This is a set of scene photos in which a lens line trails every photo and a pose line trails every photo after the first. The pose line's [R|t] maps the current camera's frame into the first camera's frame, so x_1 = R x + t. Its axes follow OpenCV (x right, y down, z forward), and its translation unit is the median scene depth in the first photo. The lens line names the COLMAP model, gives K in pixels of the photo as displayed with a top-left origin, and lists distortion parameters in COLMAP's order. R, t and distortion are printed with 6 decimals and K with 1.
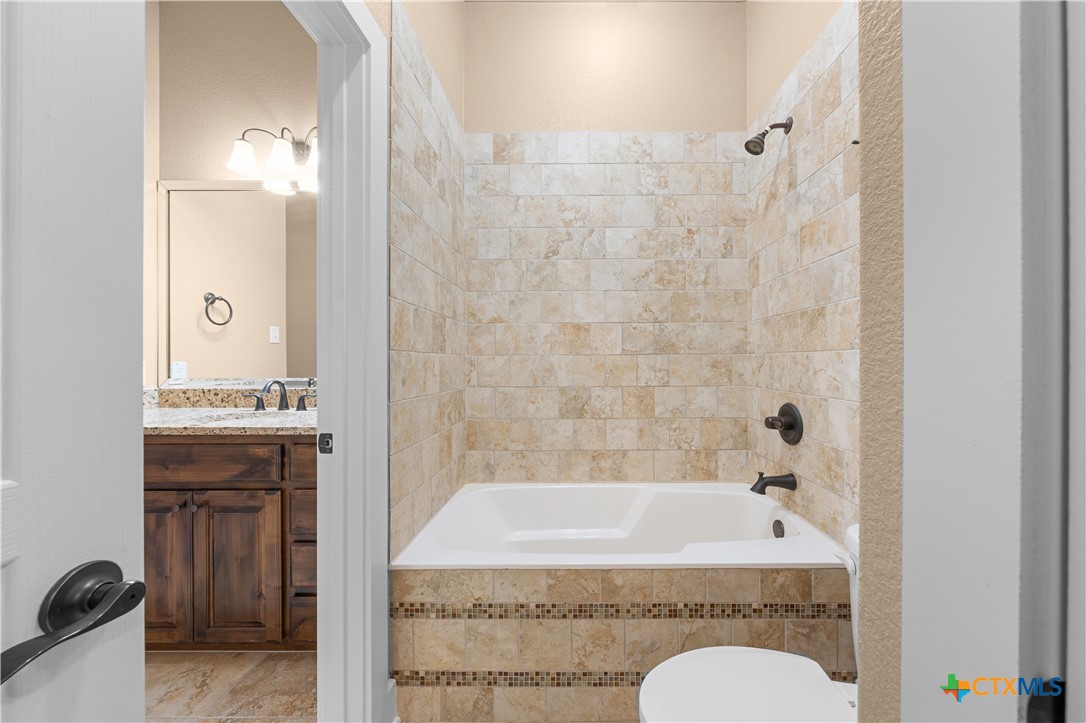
lens RADIAL K [[378.9, 0, 547.5], [0, 378.9, 361.0], [0, 0, 1]] dist [-0.005892, -0.000136]
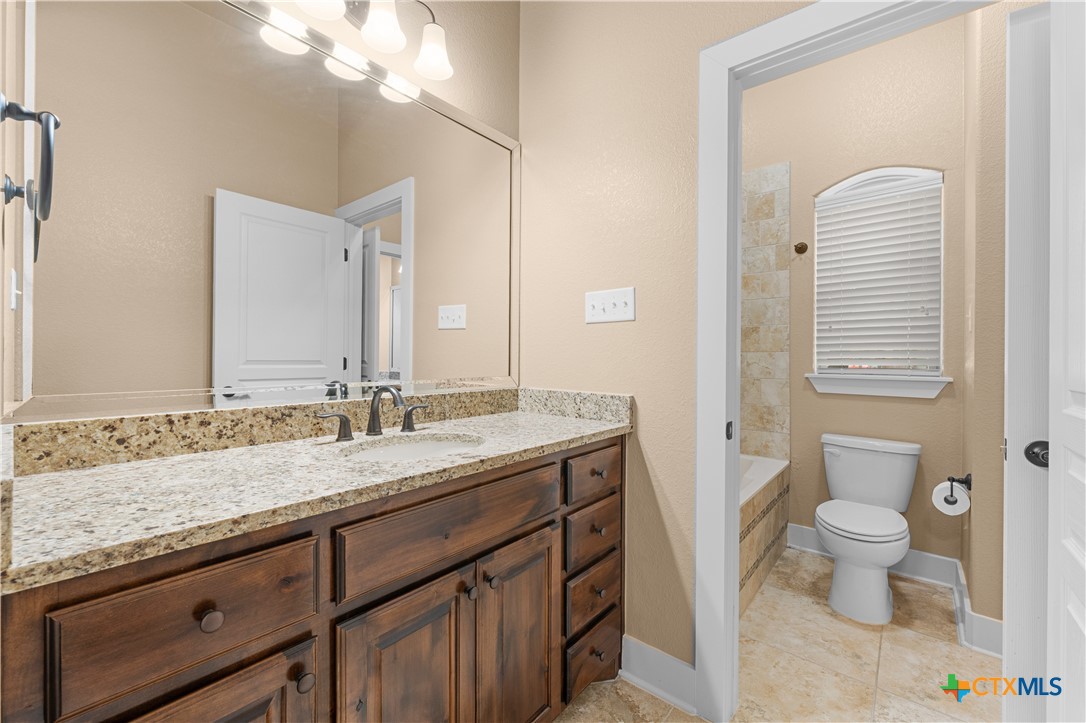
lens RADIAL K [[427.9, 0, 549.7], [0, 427.9, 360.8], [0, 0, 1]] dist [-0.003671, 0.000301]
pose [[0.649712, -0.001903, 0.760178, -1.403616], [-0.002792, 0.999984, 0.004890, 0.006875], [-0.760175, -0.005299, 0.649697, 0.443232]]
